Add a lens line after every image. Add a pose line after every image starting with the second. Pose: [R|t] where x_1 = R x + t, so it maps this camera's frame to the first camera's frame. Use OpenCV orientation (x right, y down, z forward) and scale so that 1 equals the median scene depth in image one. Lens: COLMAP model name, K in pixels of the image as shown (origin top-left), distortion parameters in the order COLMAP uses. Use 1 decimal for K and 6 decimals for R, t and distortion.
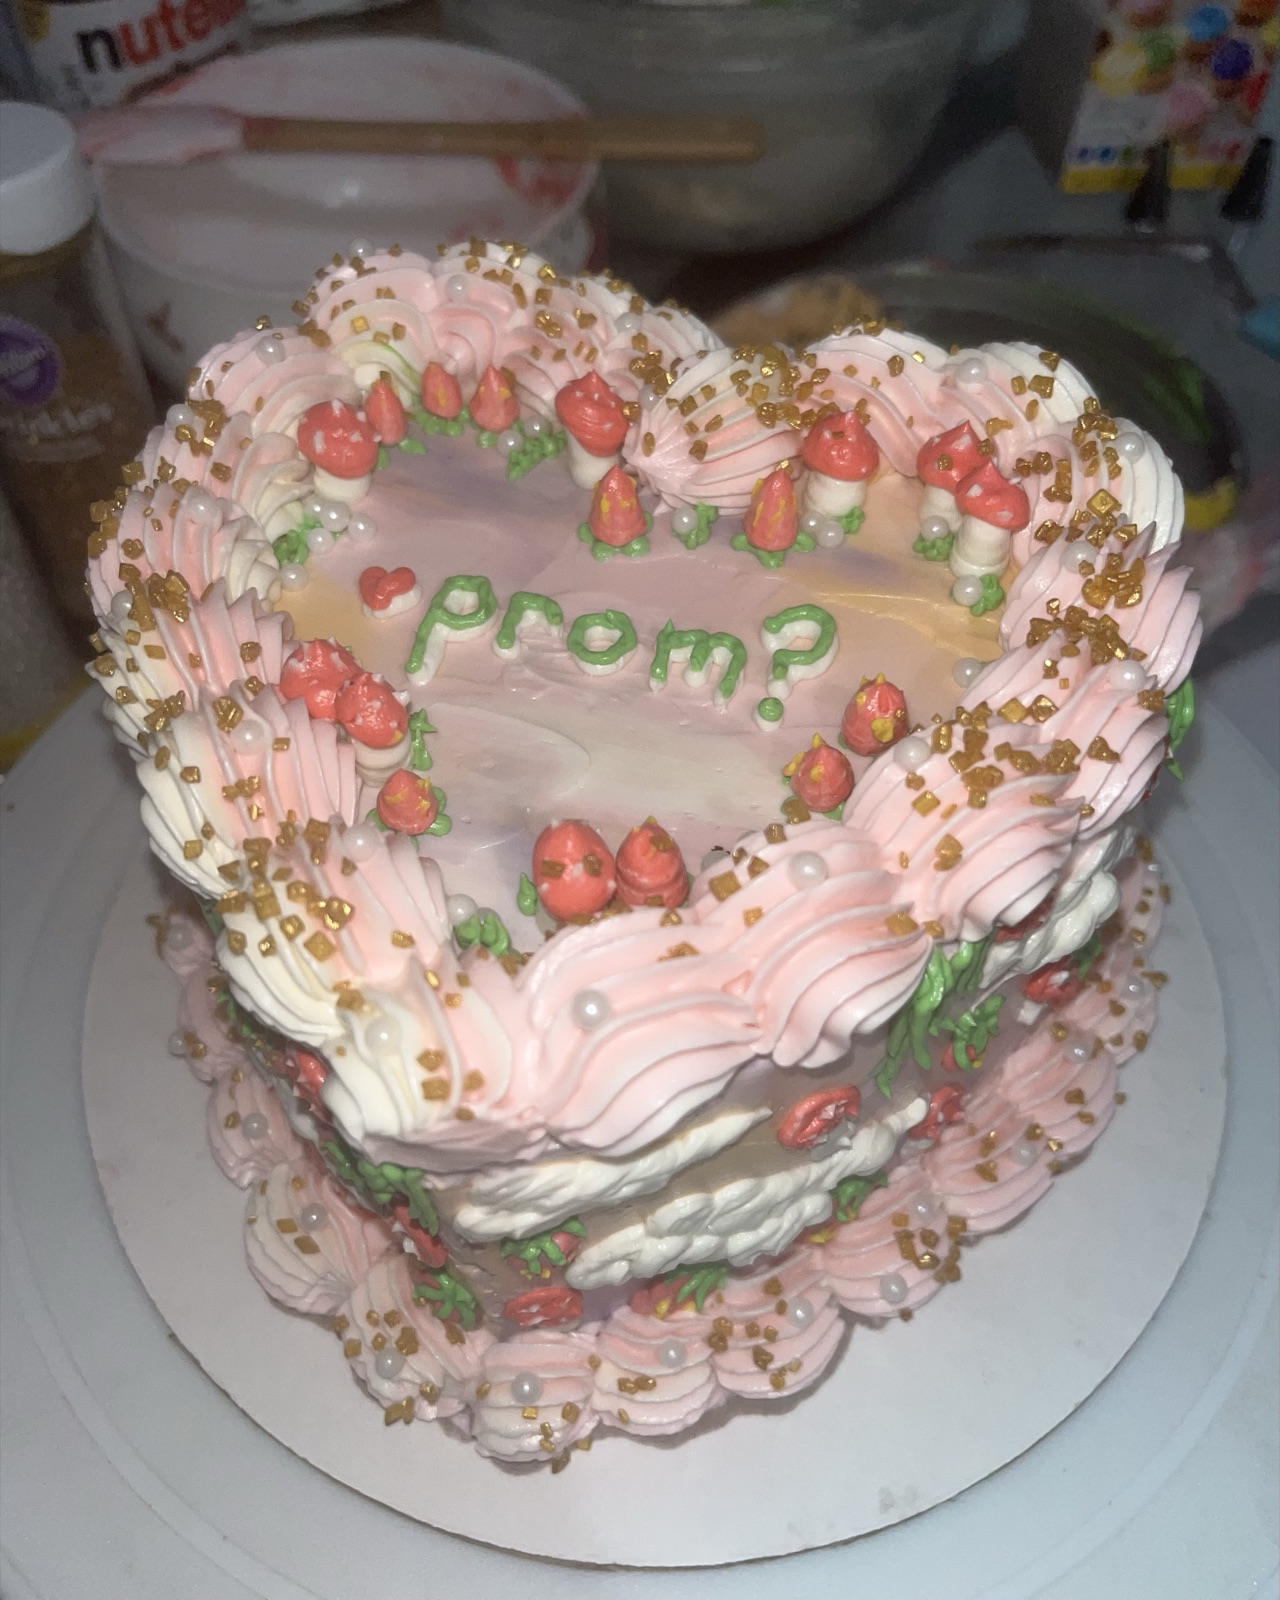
lens RADIAL K [[1300.3, 0, 636.6], [0, 1300.3, 805.1], [0, 0, 1]] dist [0.008184, 0.002837]
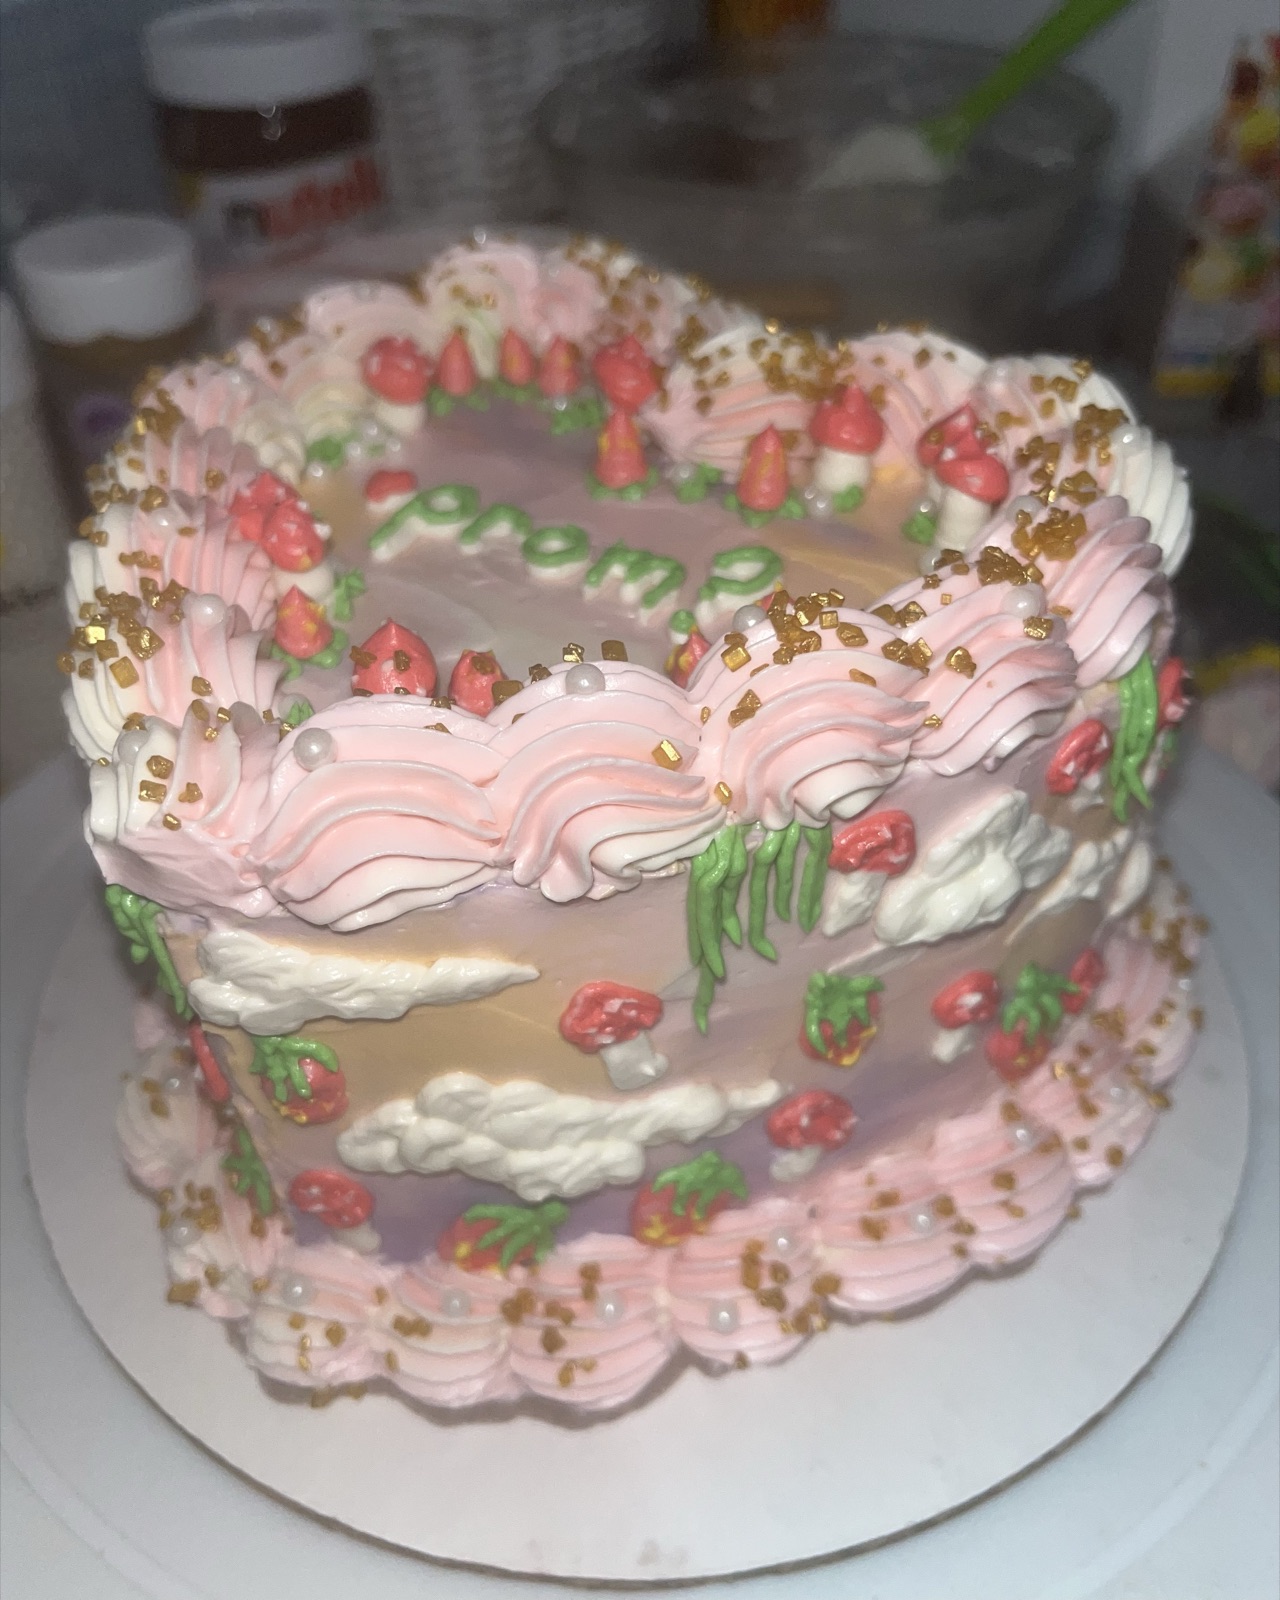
lens RADIAL K [[1328.4, 0, 640.0], [0, 1328.4, 800.0], [0, 0, 1]] dist [0.007992, -0.000106]
pose [[0.952749, 0.186678, -0.239625, 0.303250], [-0.229738, 0.958922, -0.166398, 0.206400], [0.198719, 0.213586, 0.956500, 0.058637]]
